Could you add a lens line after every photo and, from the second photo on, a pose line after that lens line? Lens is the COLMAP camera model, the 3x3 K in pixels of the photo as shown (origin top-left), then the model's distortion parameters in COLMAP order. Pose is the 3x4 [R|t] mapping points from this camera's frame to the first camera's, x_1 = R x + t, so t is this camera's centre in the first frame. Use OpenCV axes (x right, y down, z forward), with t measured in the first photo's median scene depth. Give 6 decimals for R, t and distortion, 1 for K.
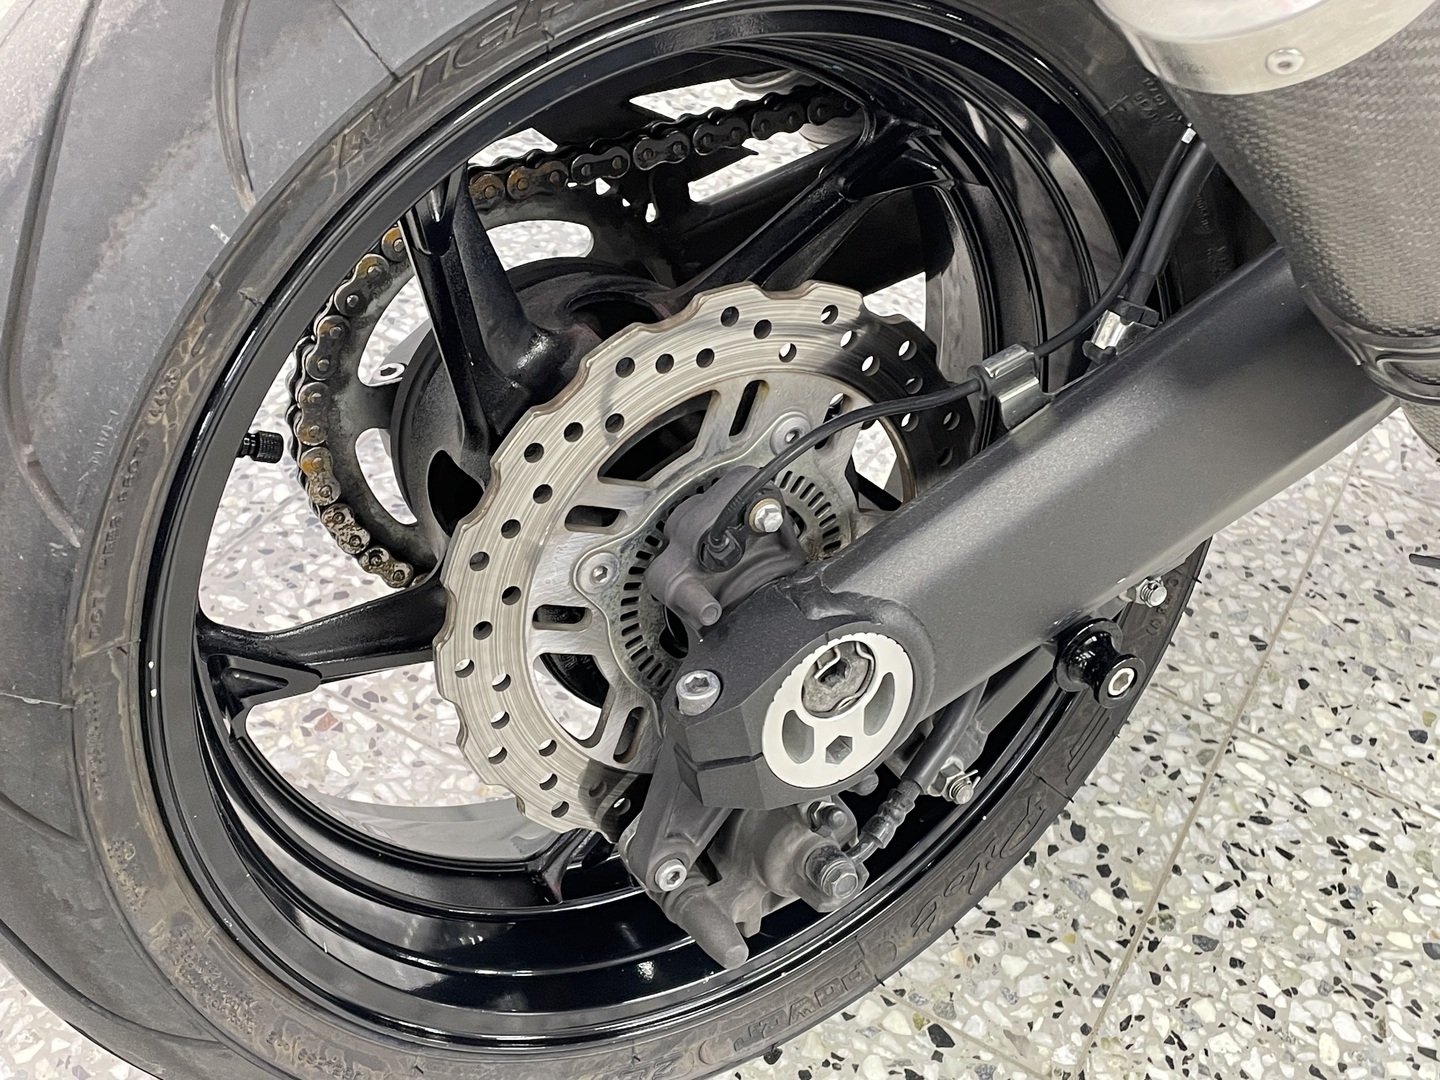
lens RADIAL K [[1756.9, 0, 710.2], [0, 1756.9, 535.7], [0, 0, 1]] dist [0.060268, 0.000000]
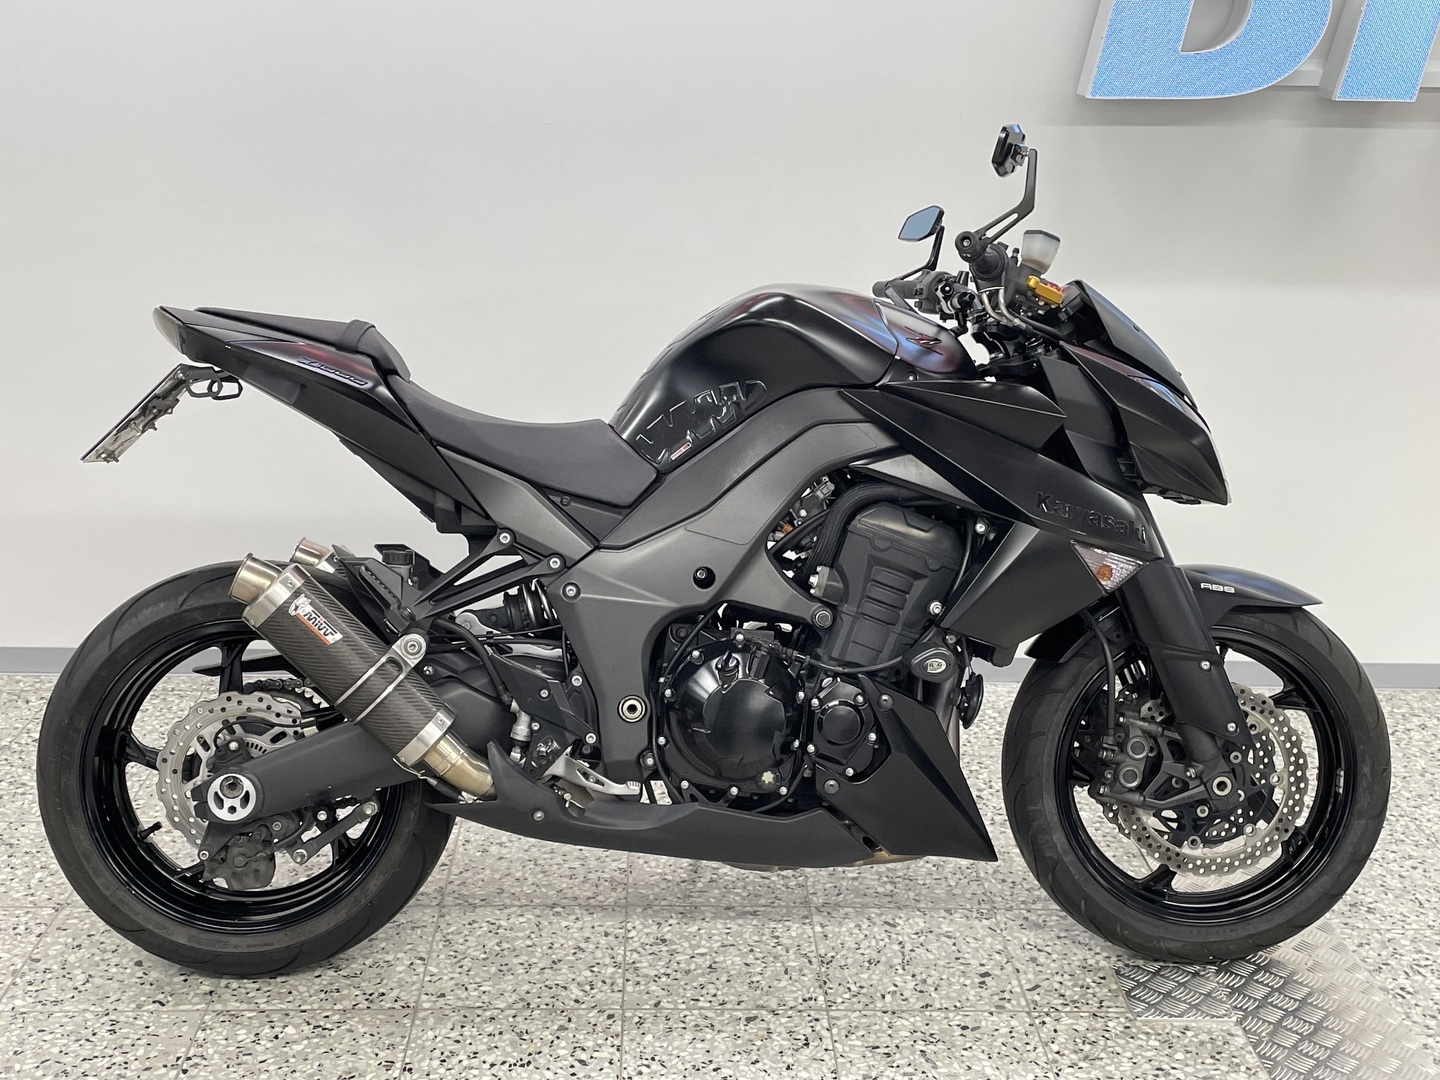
lens RADIAL K [[1756.9, 0, 722.9], [0, 1756.9, 515.9], [0, 0, 1]] dist [0.060268, 0.000000]
pose [[0.894150, 0.039341, -0.446036, 1.732927], [-0.245123, 0.876620, -0.414068, 0.569667], [0.374714, 0.479573, 0.793473, -1.235293]]
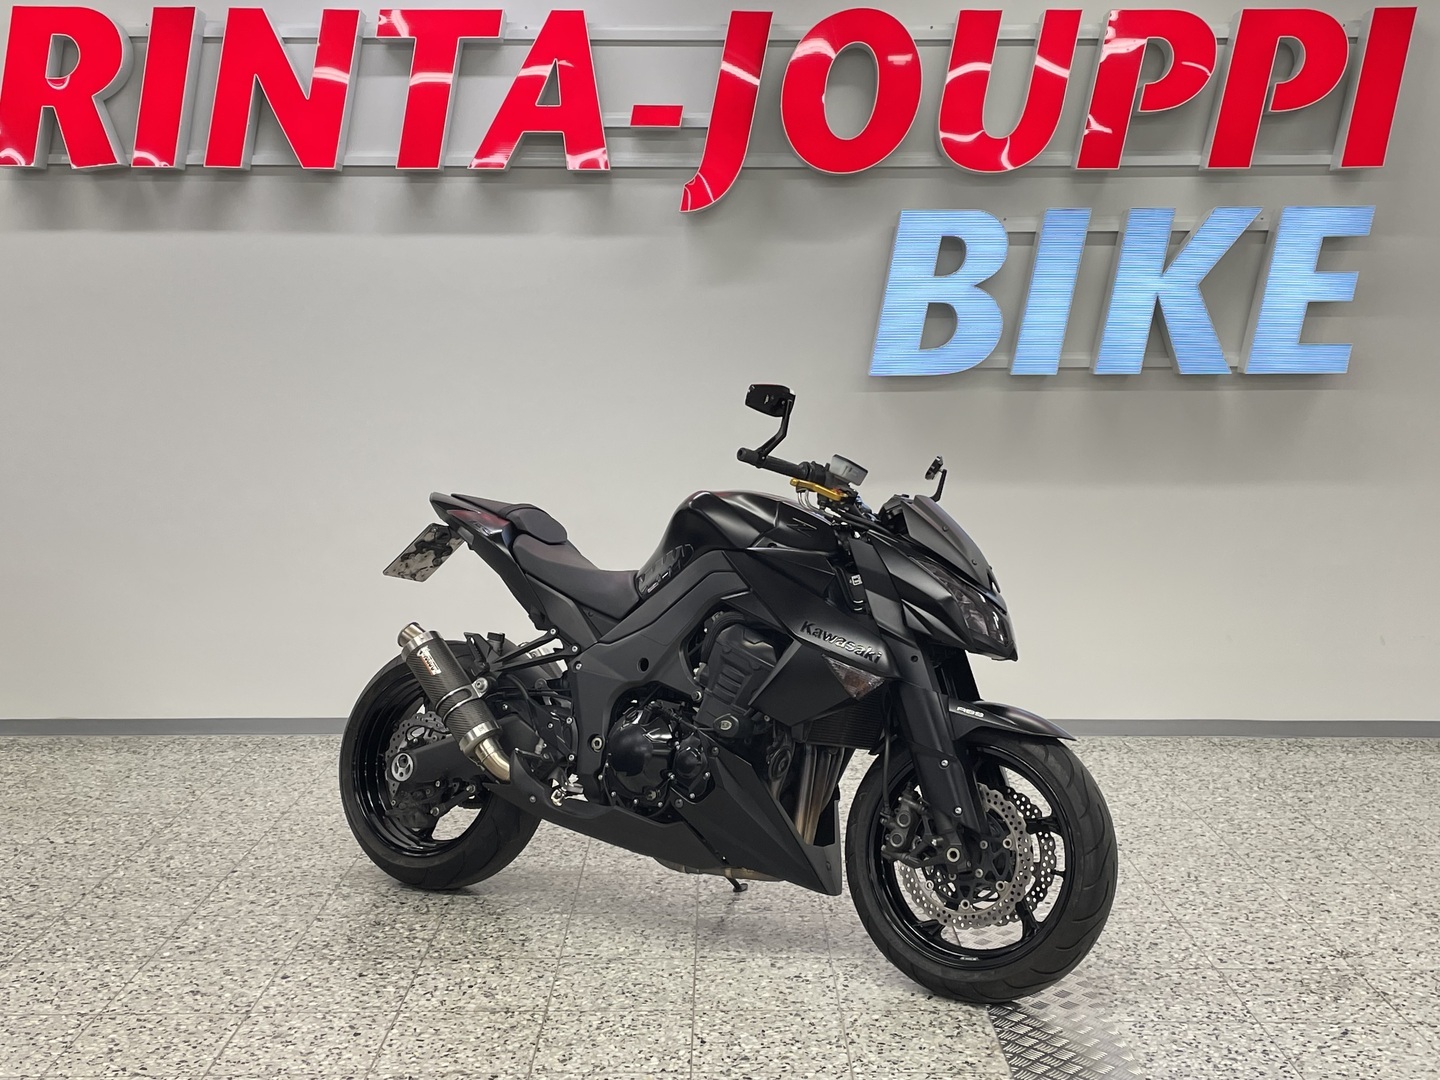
lens RADIAL K [[1756.9, 0, 738.5], [0, 1756.9, 497.6], [0, 0, 1]] dist [0.060268, 0.000000]
pose [[0.496692, -0.028682, -0.867453, 4.132691], [-0.551643, 0.761175, -0.341032, 0.568917], [0.670065, 0.647912, 0.362247, -0.769294]]
